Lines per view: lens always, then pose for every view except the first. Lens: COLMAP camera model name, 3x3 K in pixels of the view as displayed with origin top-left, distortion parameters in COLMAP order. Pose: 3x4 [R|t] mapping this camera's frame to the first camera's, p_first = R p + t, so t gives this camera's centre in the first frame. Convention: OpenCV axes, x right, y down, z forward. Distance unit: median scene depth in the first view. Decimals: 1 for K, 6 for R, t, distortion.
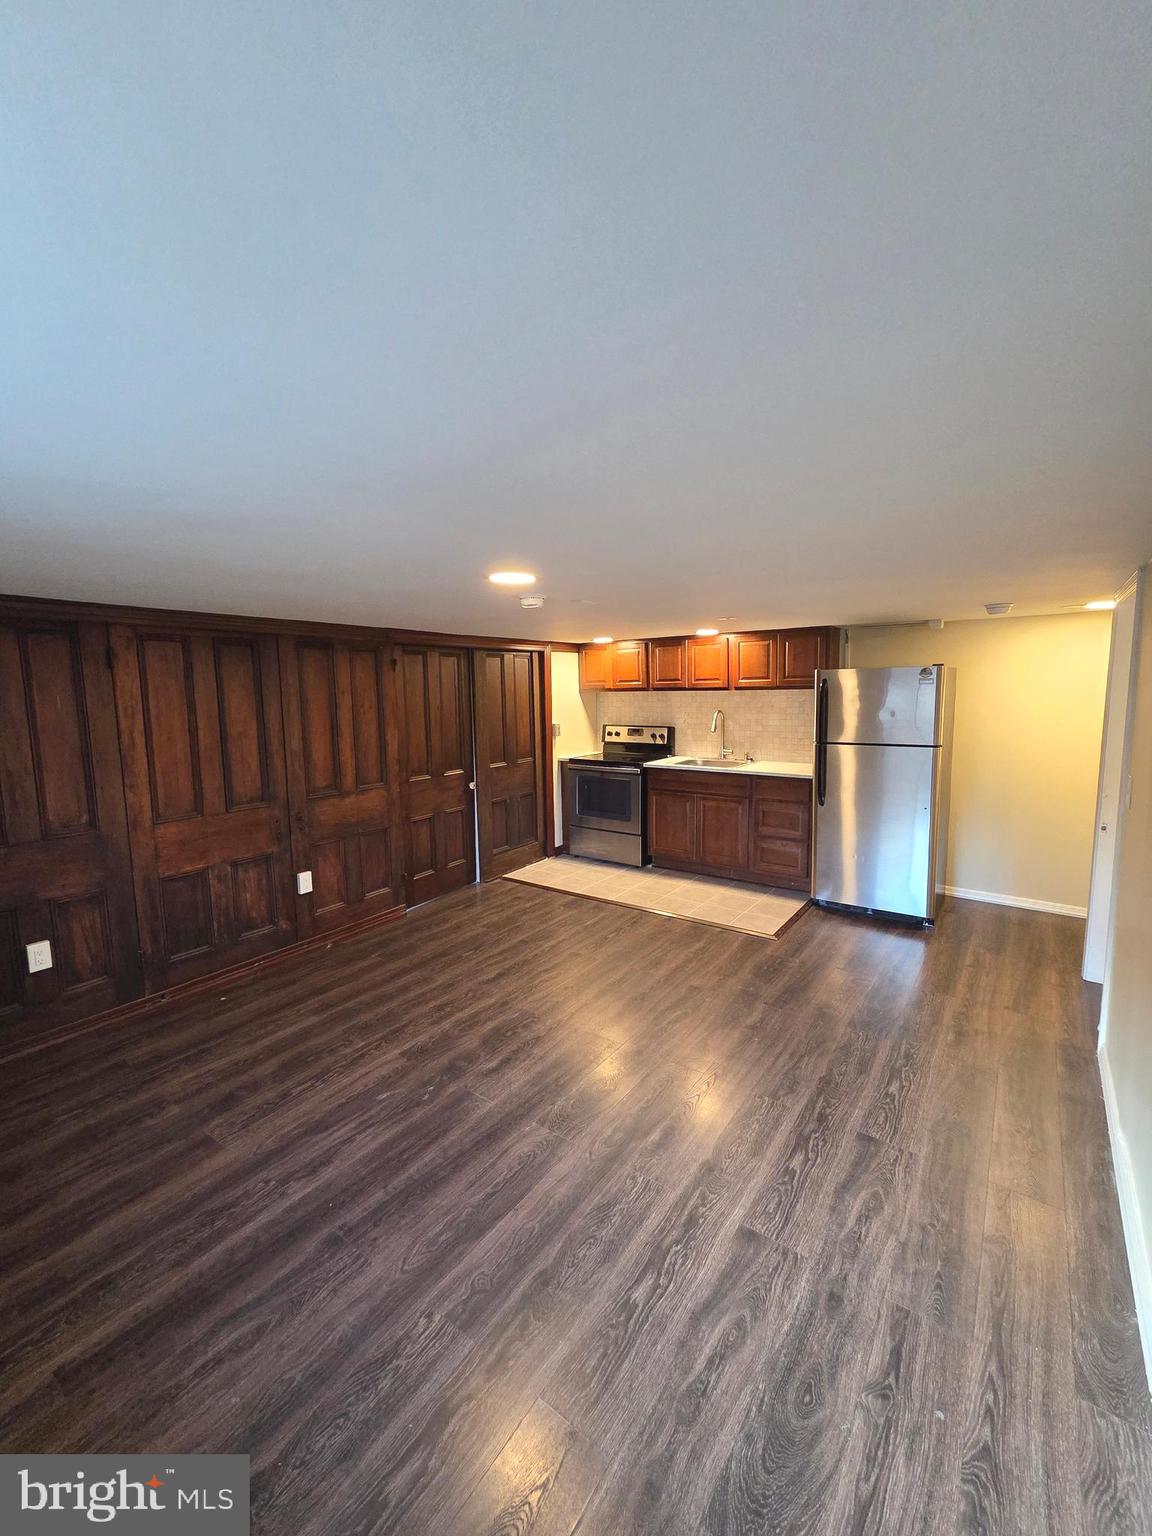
lens RADIAL K [[626.2, 0, 578.6], [0, 626.2, 761.1], [0, 0, 1]] dist [0.003651, 0.000077]
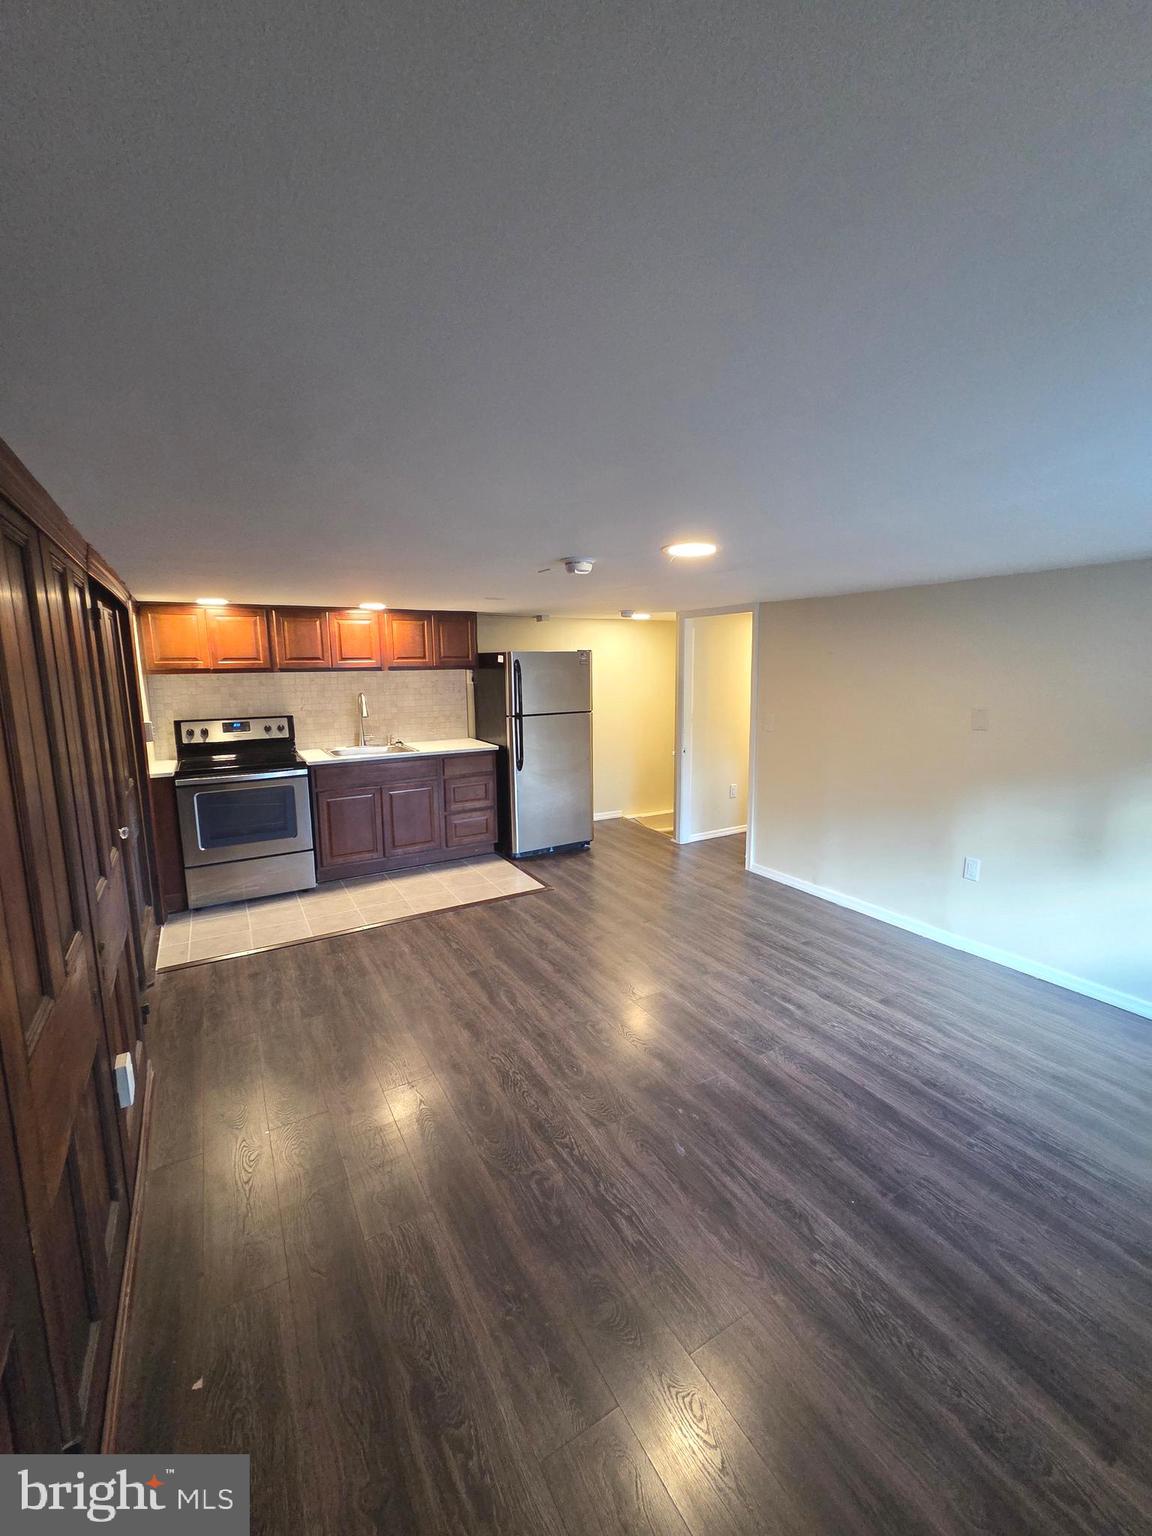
lens RADIAL K [[630.1, 0, 574.7], [0, 630.1, 759.3], [0, 0, 1]] dist [0.003102, -0.000278]
pose [[0.403321, -0.125813, 0.906368, -1.168142], [0.110596, 0.989944, 0.088200, -0.076612], [-0.908350, 0.064668, 0.413180, 0.819257]]
